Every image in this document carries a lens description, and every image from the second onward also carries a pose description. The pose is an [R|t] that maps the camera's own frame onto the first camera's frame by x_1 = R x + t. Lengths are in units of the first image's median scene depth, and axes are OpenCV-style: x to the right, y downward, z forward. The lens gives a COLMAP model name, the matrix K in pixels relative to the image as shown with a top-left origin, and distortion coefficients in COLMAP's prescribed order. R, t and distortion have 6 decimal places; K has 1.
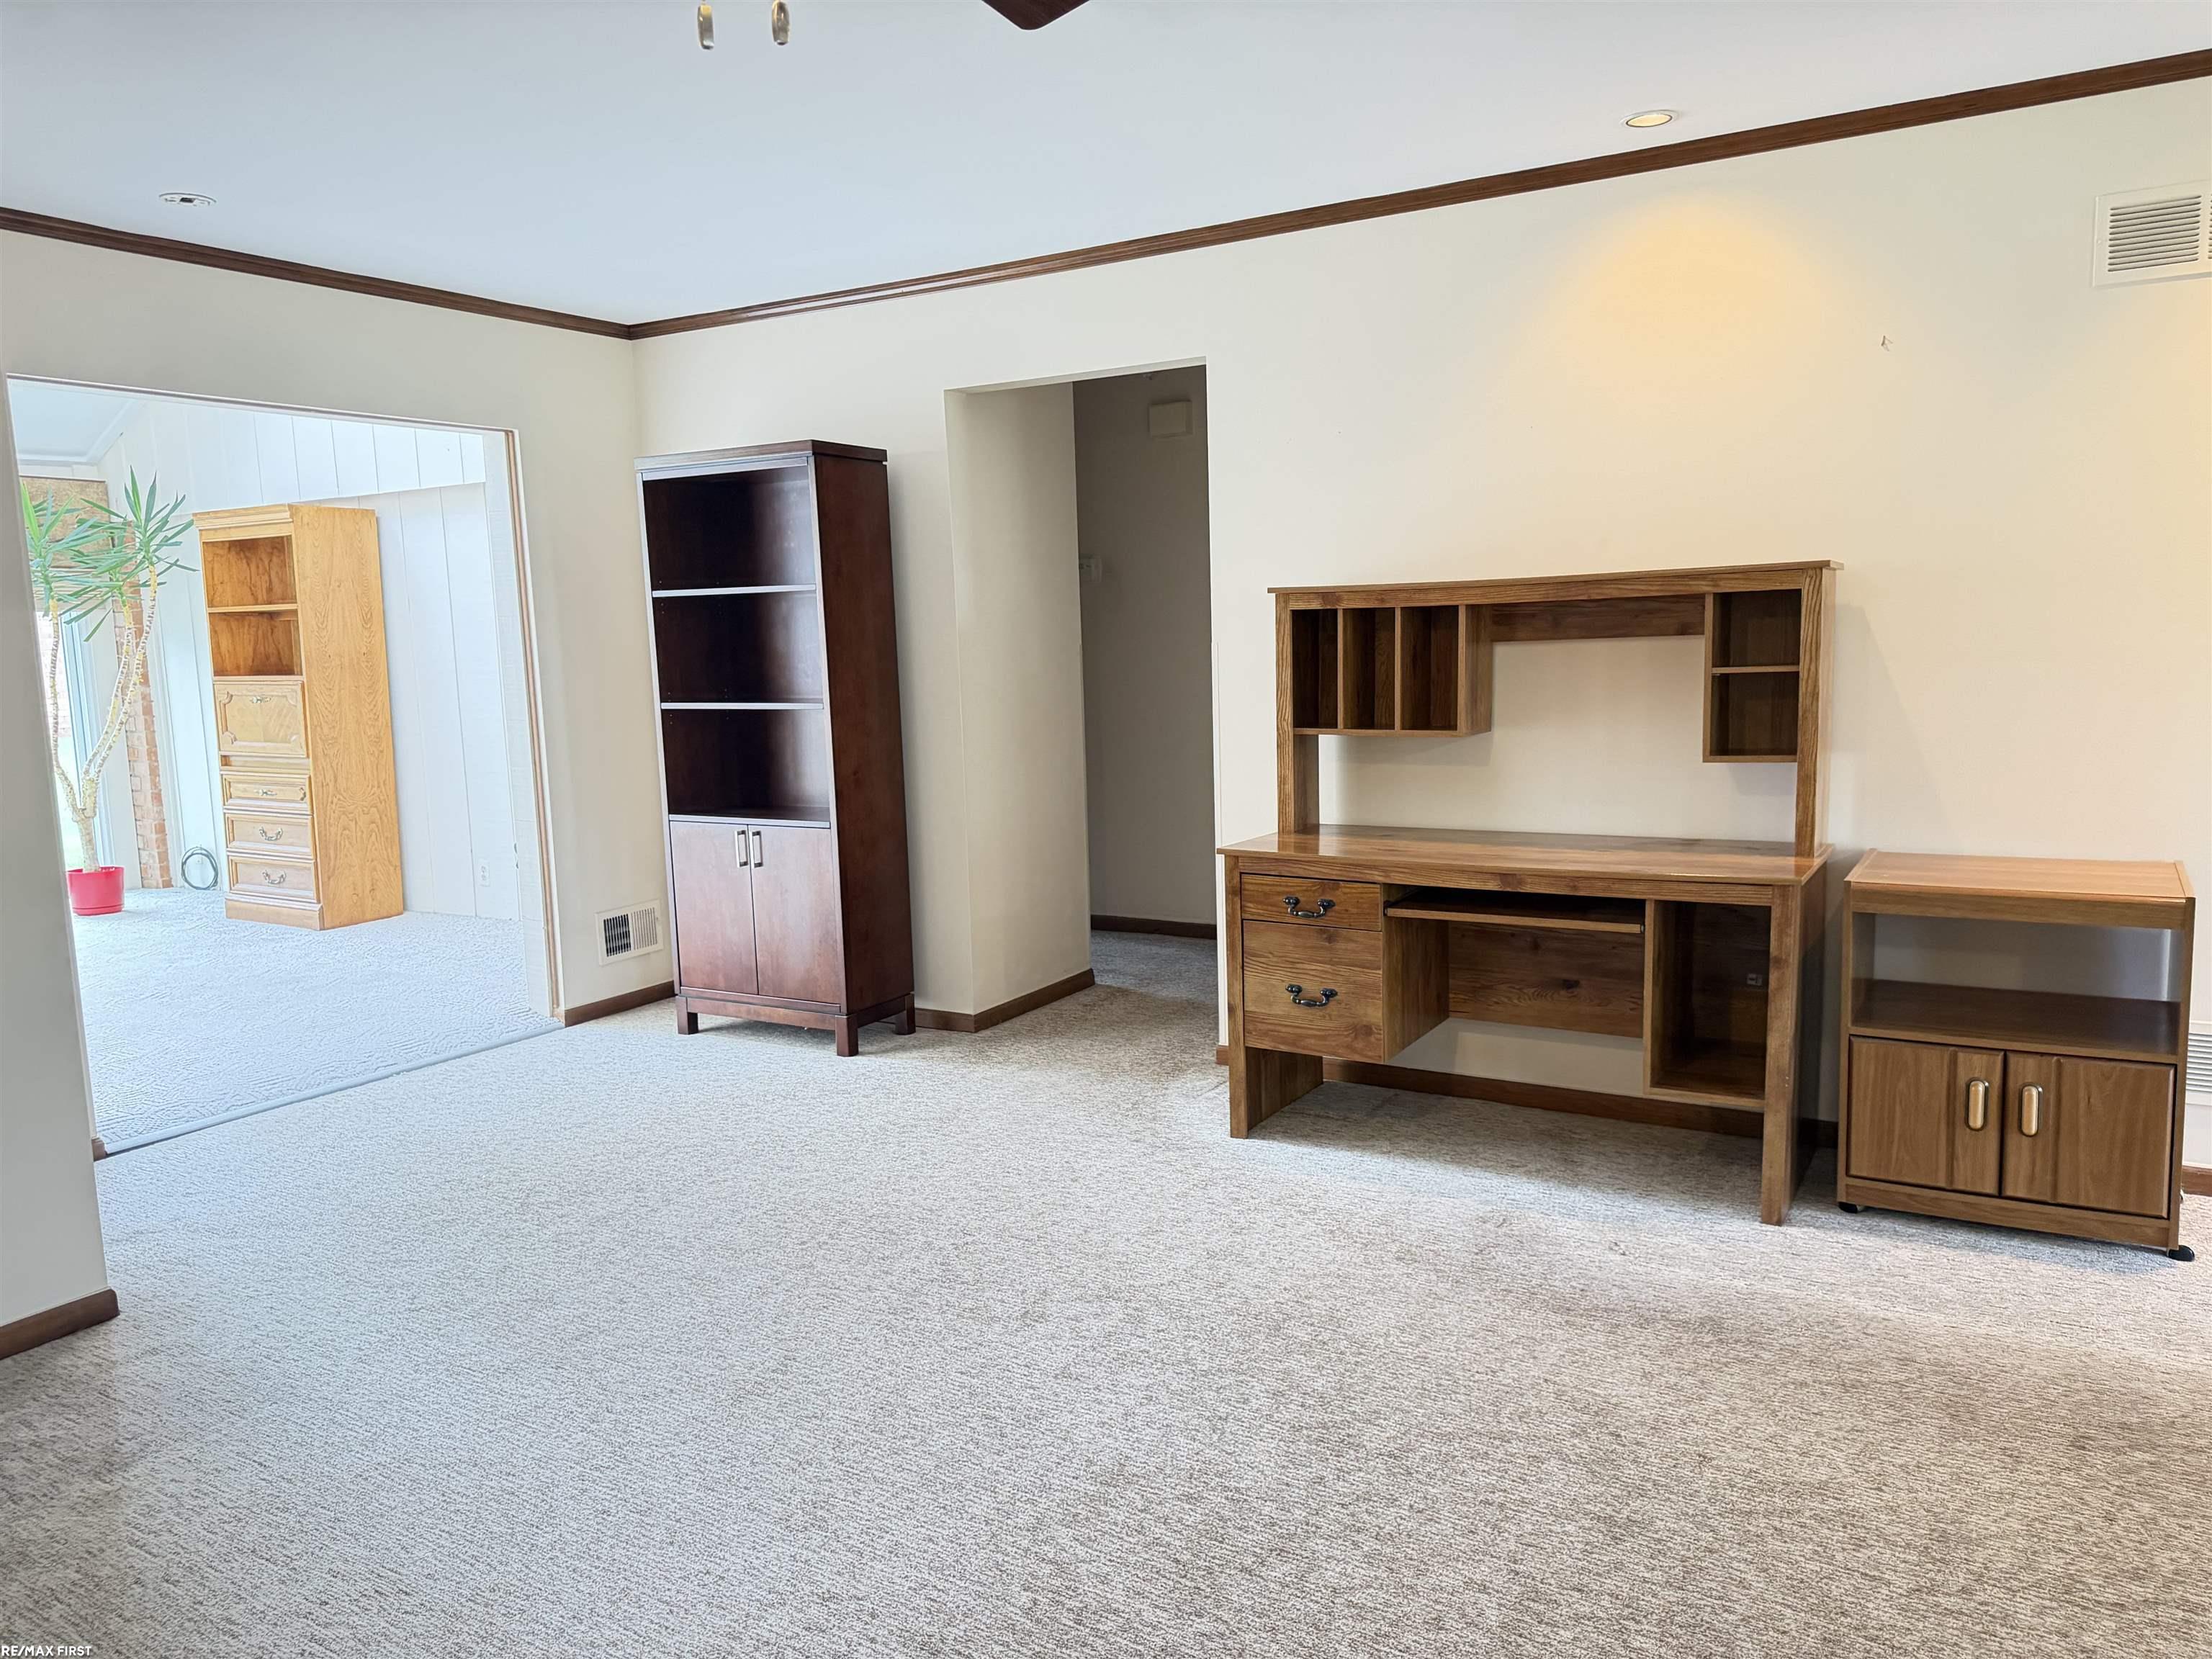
lens RADIAL K [[1558.9, 0, 1106.0], [0, 1558.9, 829.5], [0, 0, 1]] dist [-0.001271, 0.001866]
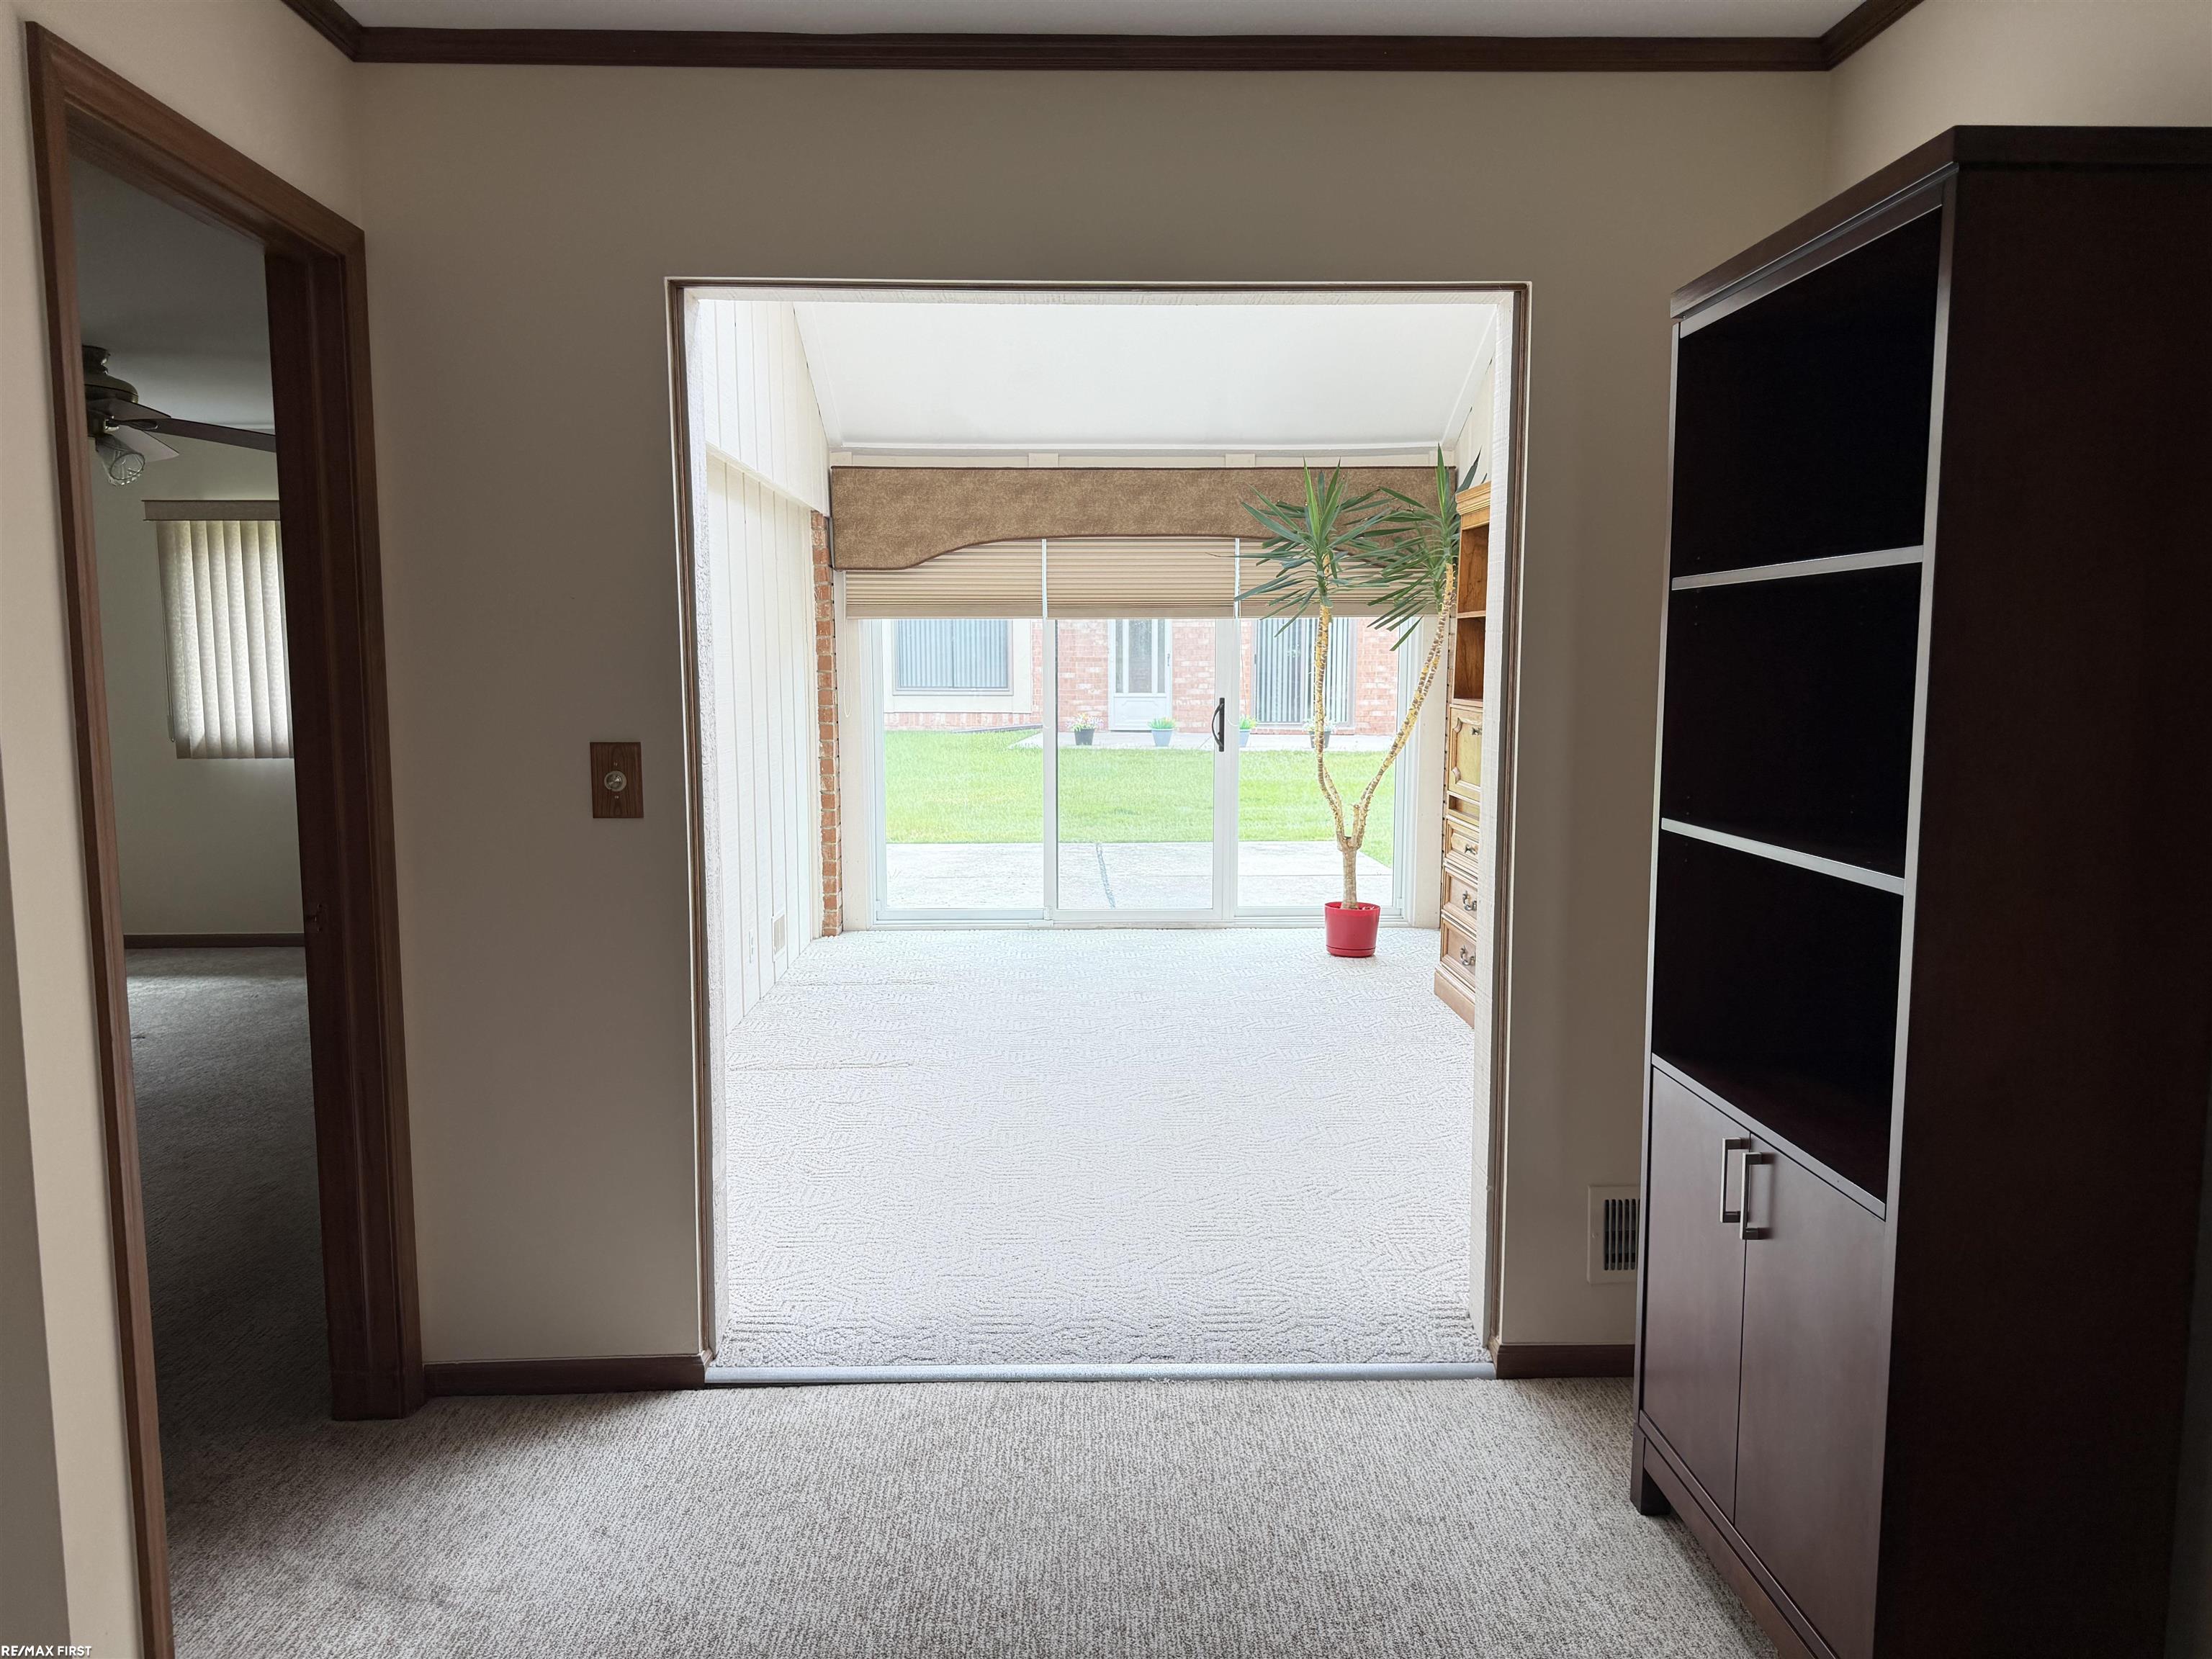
lens RADIAL K [[1558.9, 0, 1106.0], [0, 1558.9, 829.5], [0, 0, 1]] dist [-0.001271, 0.001866]
pose [[0.543224, 0.122247, -0.830640, 0.010909], [-0.123461, 0.990219, 0.064991, -0.086017], [0.830460, 0.067248, 0.553004, 0.594220]]
